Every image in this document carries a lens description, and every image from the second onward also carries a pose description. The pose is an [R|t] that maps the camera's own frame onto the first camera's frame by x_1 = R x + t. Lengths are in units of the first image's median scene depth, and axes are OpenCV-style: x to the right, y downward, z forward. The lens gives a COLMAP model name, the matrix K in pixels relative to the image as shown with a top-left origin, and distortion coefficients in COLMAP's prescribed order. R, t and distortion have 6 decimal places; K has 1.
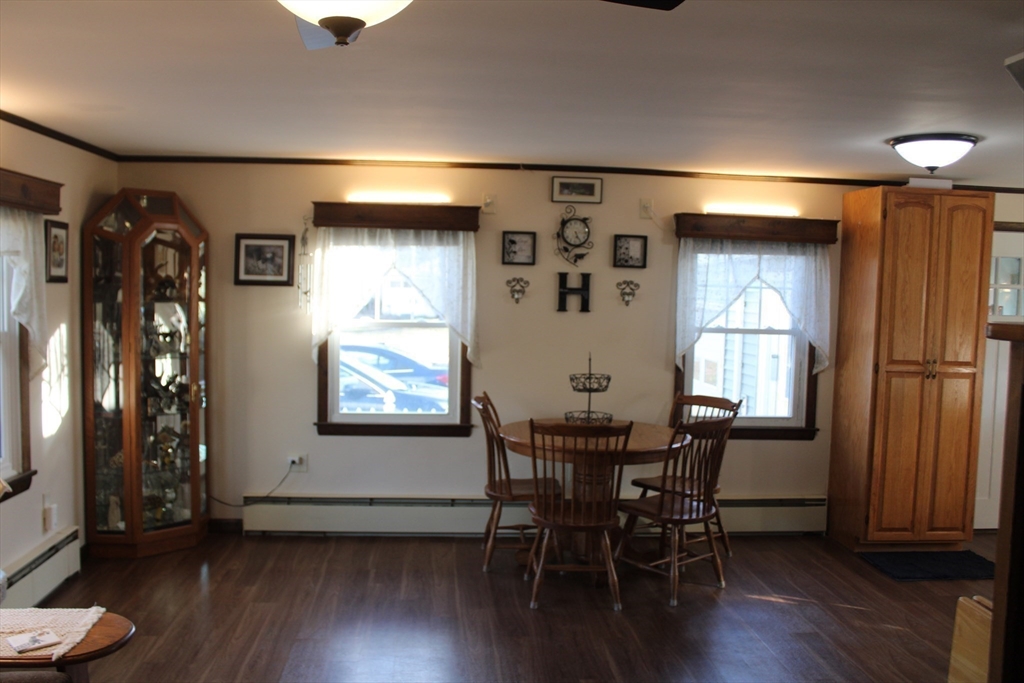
lens RADIAL K [[892.4, 0, 477.7], [0, 892.4, 339.8], [0, 0, 1]] dist [-0.144625, 0.122820]
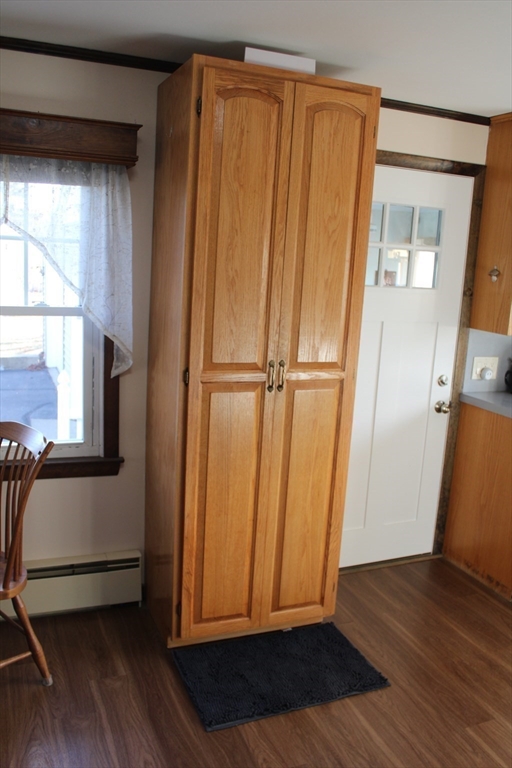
lens RADIAL K [[669.3, 0, 257.1], [0, 669.3, 419.7], [0, 0, 1]] dist [-0.144625, 0.122820]
pose [[0.944049, -0.053348, 0.325461, 0.353448], [-0.009127, 0.982227, 0.187475, -0.024765], [-0.329678, -0.179956, 0.926784, 0.554312]]
